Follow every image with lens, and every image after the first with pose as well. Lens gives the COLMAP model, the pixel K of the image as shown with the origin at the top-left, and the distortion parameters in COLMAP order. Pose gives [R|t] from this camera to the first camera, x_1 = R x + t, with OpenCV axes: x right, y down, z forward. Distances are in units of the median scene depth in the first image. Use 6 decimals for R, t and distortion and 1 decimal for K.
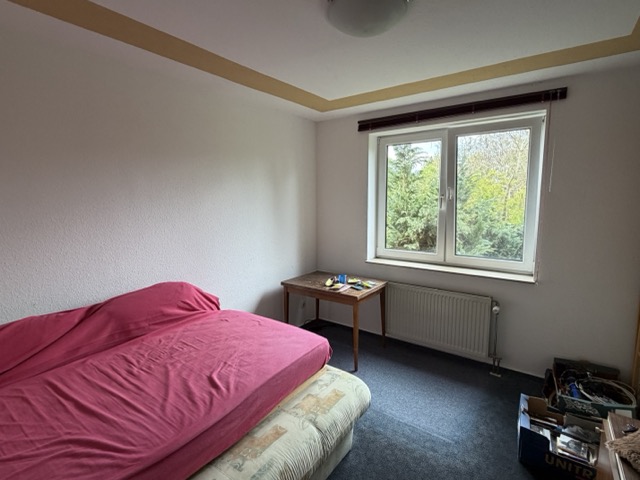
lens RADIAL K [[321.7, 0, 321.2], [0, 321.7, 239.3], [0, 0, 1]] dist [-0.000551, -0.000522]
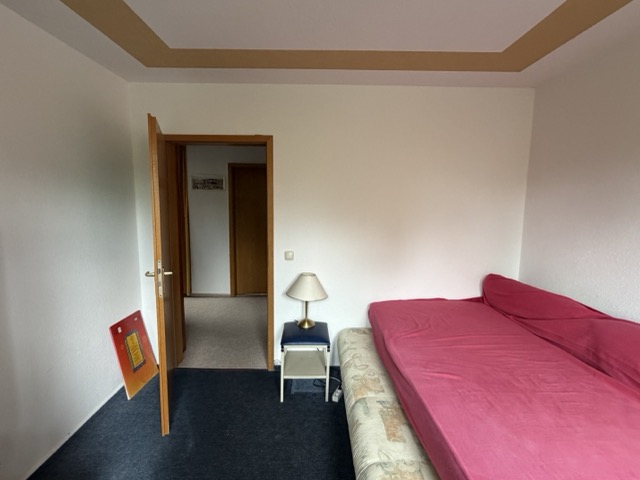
lens RADIAL K [[321.7, 0, 321.2], [0, 321.7, 239.3], [0, 0, 1]] dist [-0.000551, -0.000522]
pose [[-0.809337, 0.061662, -0.584099, 0.450721], [-0.078043, 0.974366, 0.210999, -0.132566], [0.582137, 0.216354, -0.783778, 1.177922]]
